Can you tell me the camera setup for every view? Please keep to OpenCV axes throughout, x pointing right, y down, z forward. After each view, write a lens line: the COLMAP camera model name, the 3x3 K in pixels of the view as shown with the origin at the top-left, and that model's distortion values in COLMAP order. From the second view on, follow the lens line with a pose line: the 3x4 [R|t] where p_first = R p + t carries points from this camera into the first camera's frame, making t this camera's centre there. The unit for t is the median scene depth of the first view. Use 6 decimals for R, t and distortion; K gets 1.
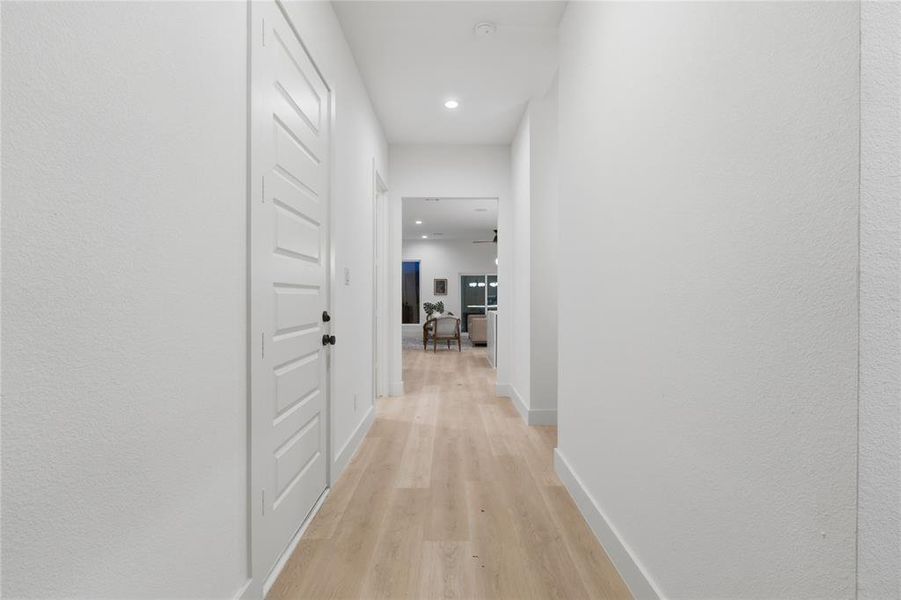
lens RADIAL K [[422.5, 0, 449.3], [0, 422.5, 297.7], [0, 0, 1]] dist [-0.002830, 0.000919]
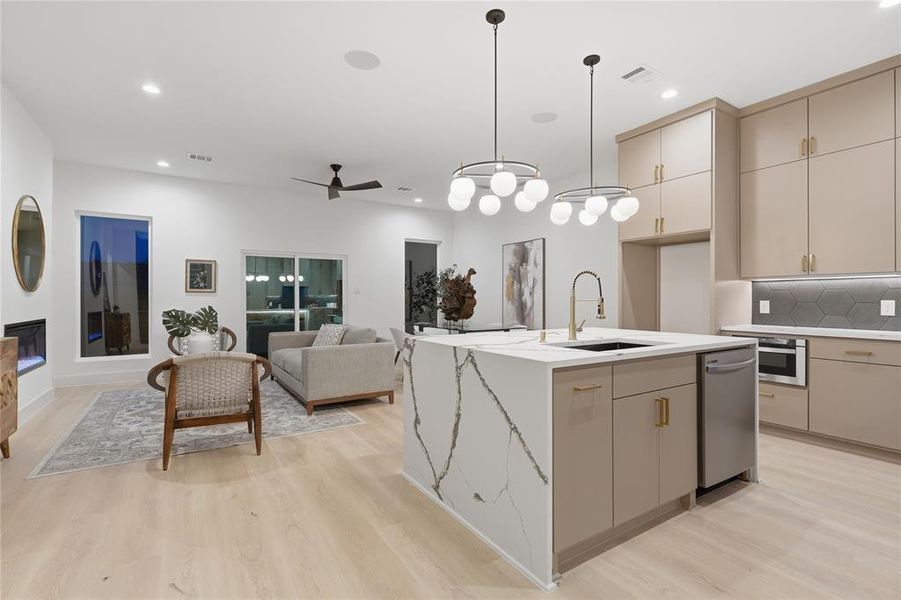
lens RADIAL K [[422.5, 0, 442.8], [0, 422.5, 296.4], [0, 0, 1]] dist [-0.002830, 0.000919]
pose [[0.849140, -0.002031, 0.528164, -0.041792], [0.005736, 0.999969, -0.005377, 0.001719], [-0.528136, 0.007595, 0.849126, 0.448174]]
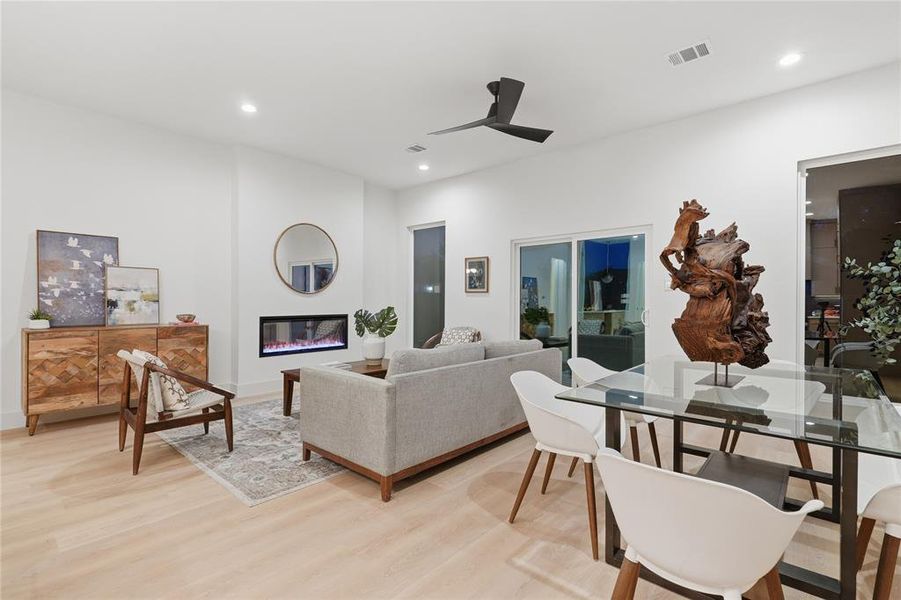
lens RADIAL K [[422.5, 0, 455.3], [0, 422.5, 300.4], [0, 0, 1]] dist [-0.002830, 0.000919]
pose [[0.746493, -0.001561, -0.665391, 0.271934], [-0.003894, 0.999970, -0.006714, 0.004271], [0.665382, 0.007604, 0.746465, 0.669062]]
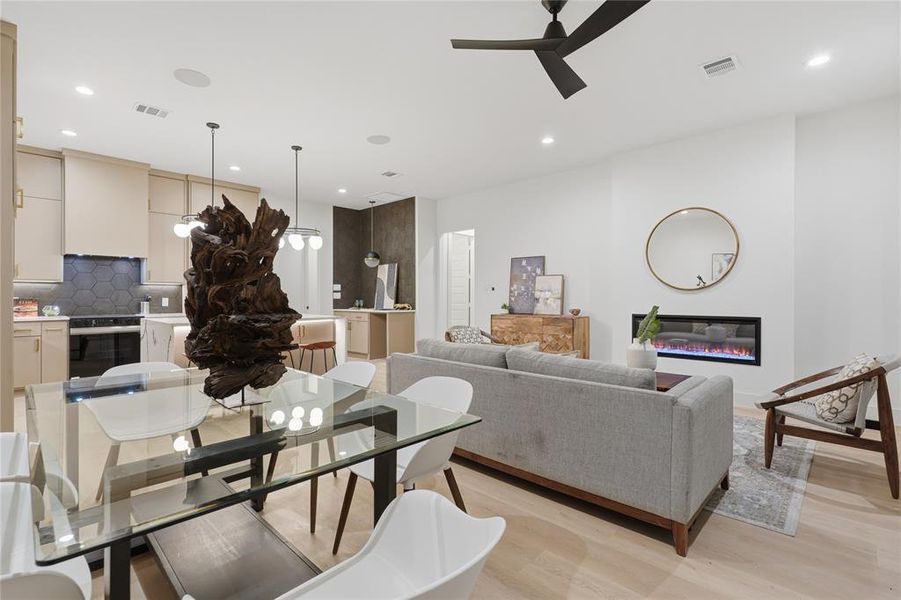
lens RADIAL K [[422.5, 0, 449.5], [0, 422.5, 299.6], [0, 0, 1]] dist [-0.002830, 0.000919]
pose [[-0.698136, -0.000735, -0.715965, 0.285328], [-0.008704, 0.999934, 0.007460, 0.002257], [0.715912, 0.011440, -0.698097, 1.009046]]
